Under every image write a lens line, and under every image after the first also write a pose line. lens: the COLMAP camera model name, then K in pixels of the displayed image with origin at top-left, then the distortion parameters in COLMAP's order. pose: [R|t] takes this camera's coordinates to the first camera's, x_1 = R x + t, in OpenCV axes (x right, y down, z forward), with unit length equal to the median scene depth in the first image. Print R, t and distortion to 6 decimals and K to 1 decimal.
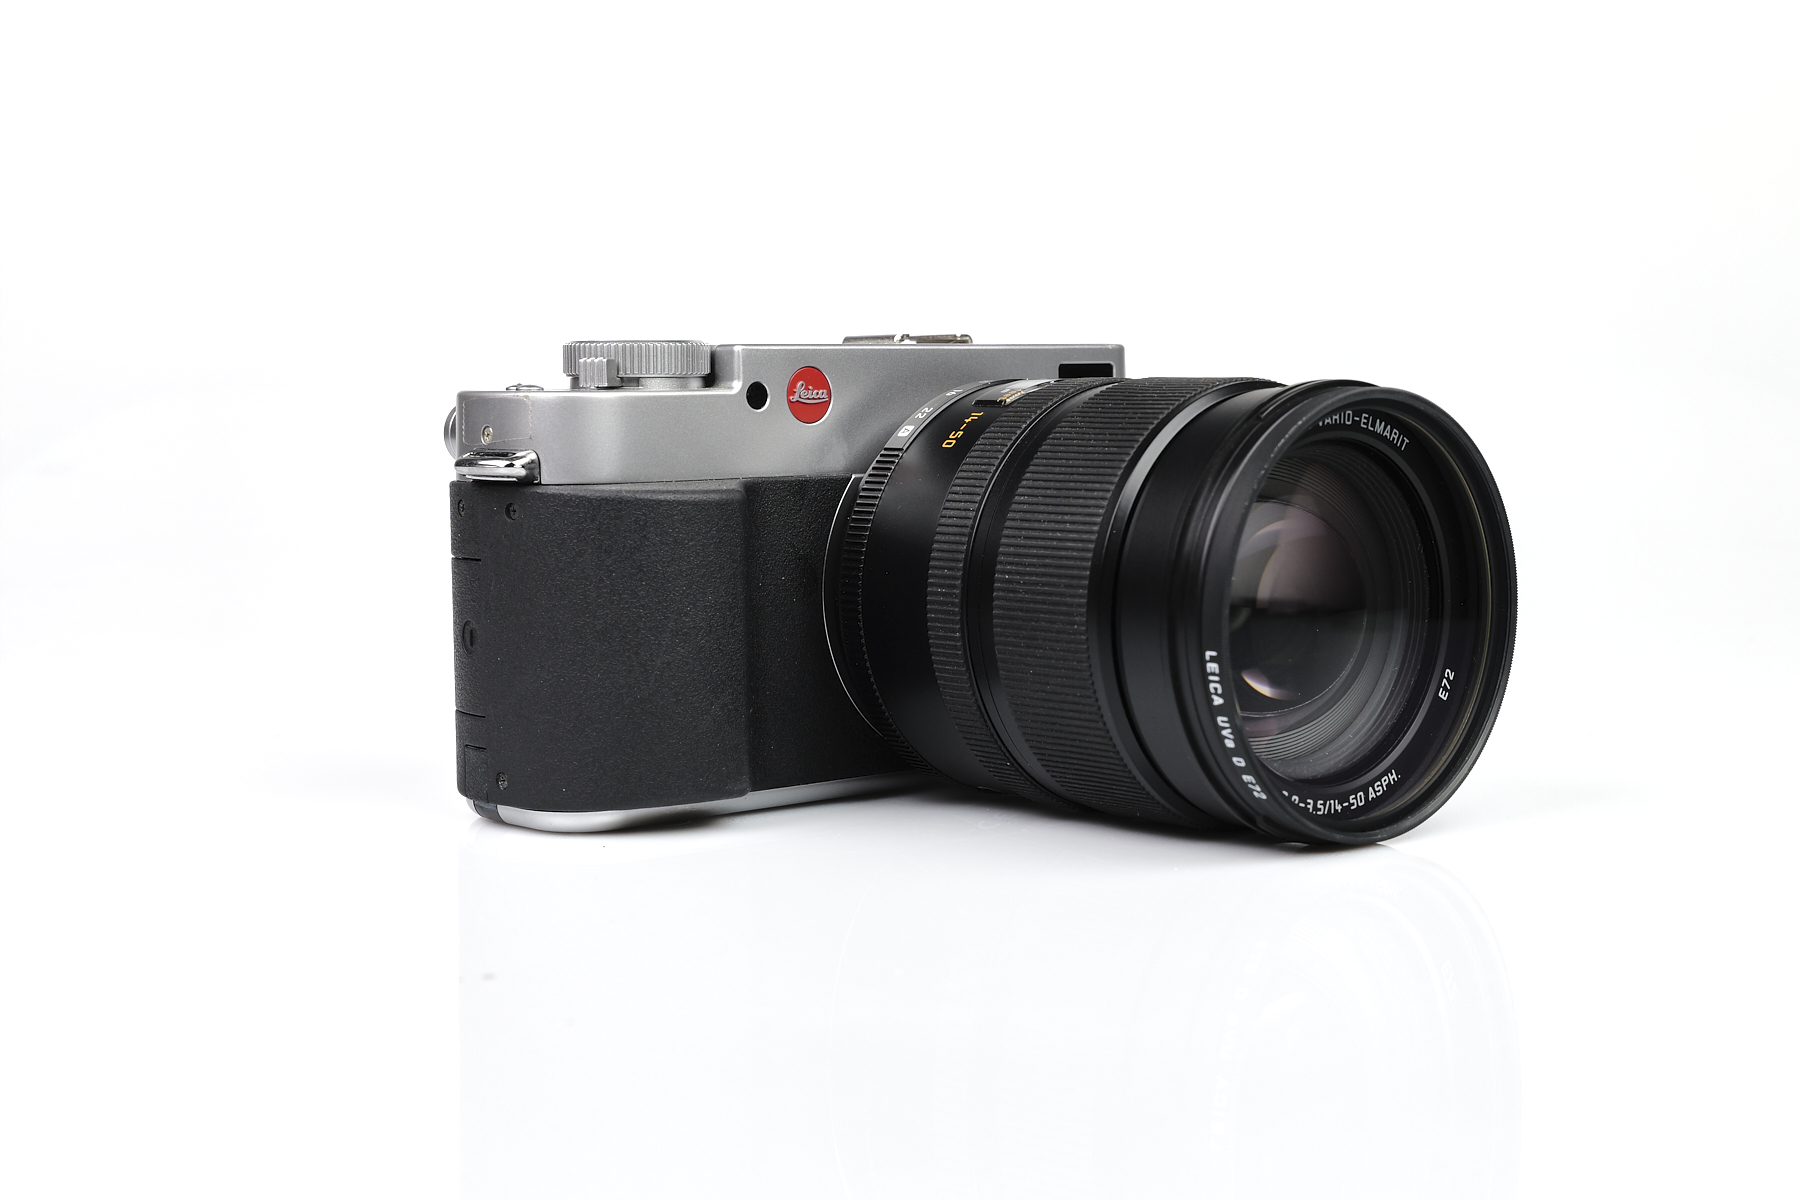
lens RADIAL K [[2628.8, 0, 897.3], [0, 2628.8, 590.6], [0, 0, 1]] dist [0.216323, 0.000000]
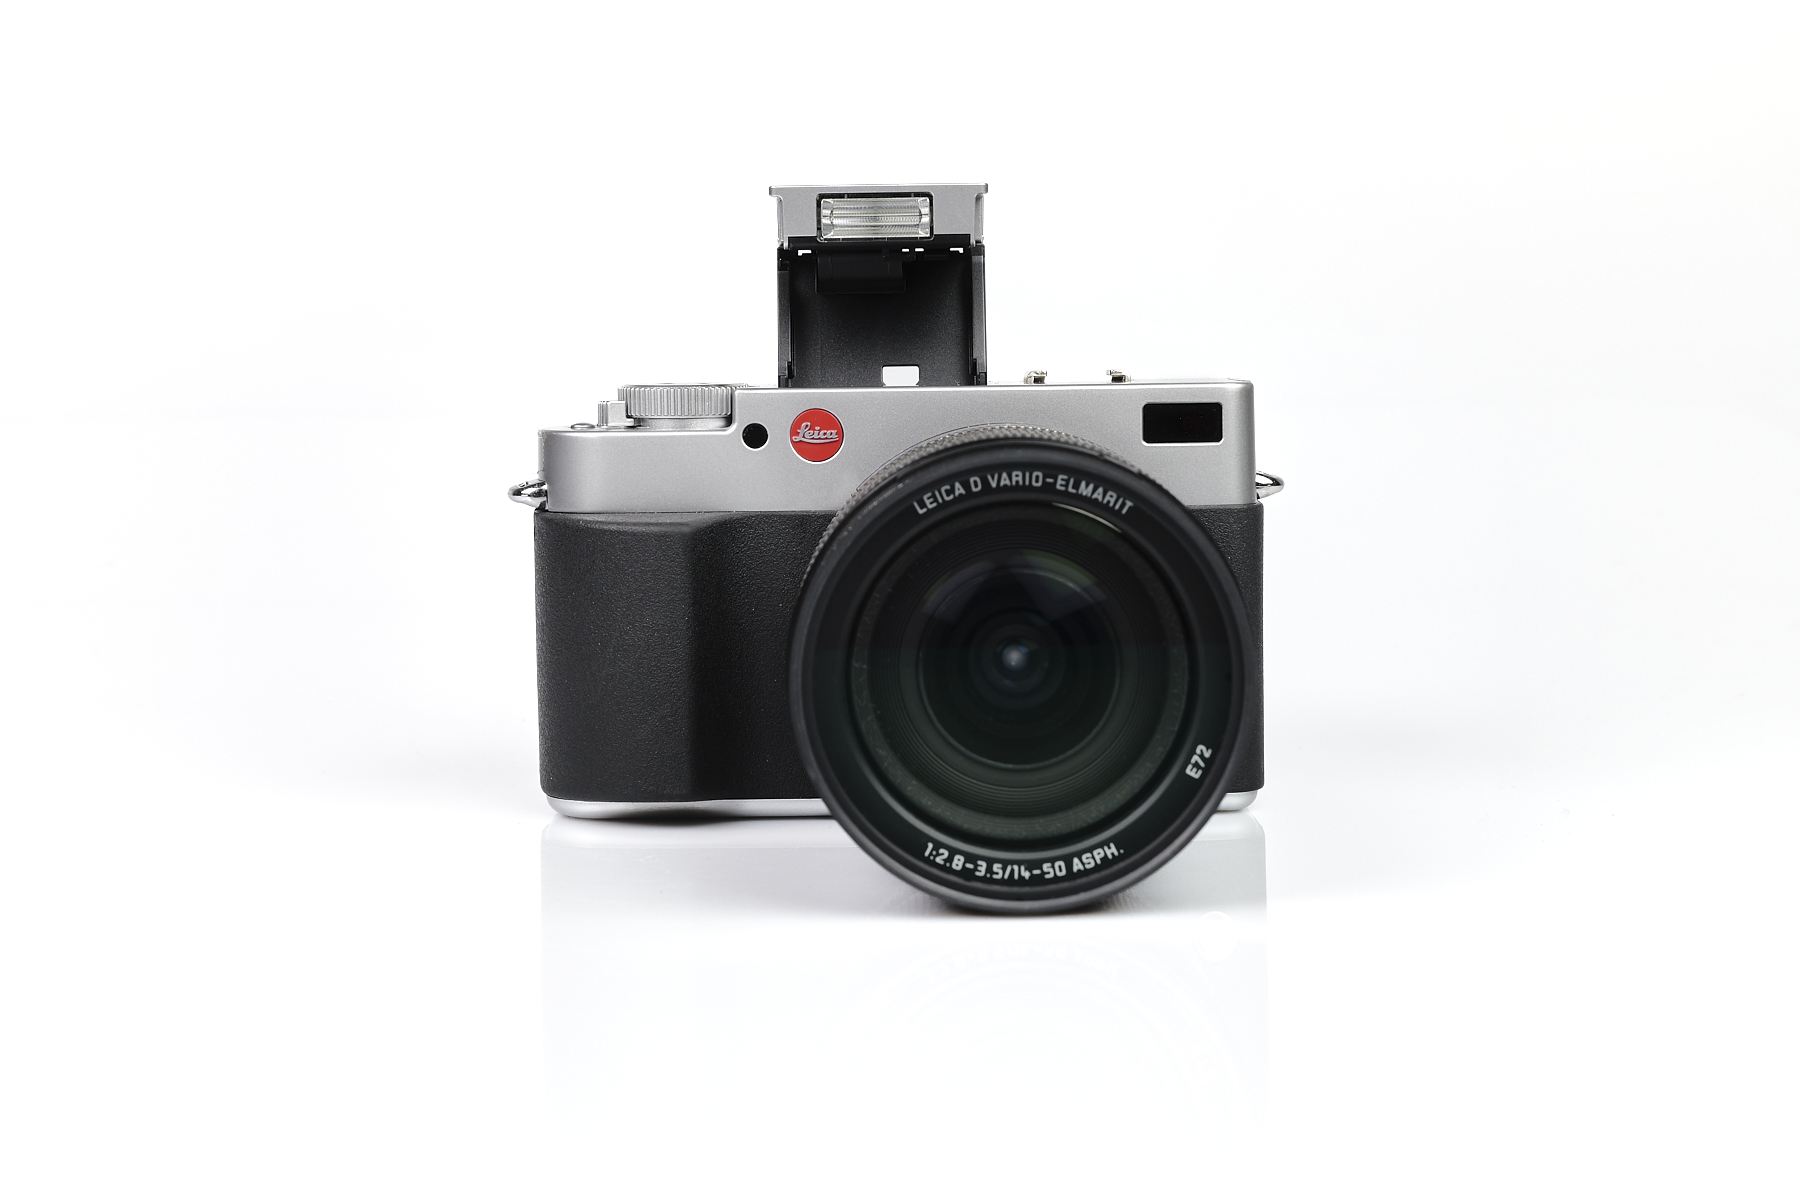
lens RADIAL K [[2628.8, 0, 898.1], [0, 2628.8, 606.7], [0, 0, 1]] dist [0.216323, 0.000000]
pose [[0.780527, 0.061610, -0.622079, 0.705512], [-0.047660, 0.998100, 0.039051, -0.051348], [0.623303, -0.000832, 0.781980, 0.196732]]
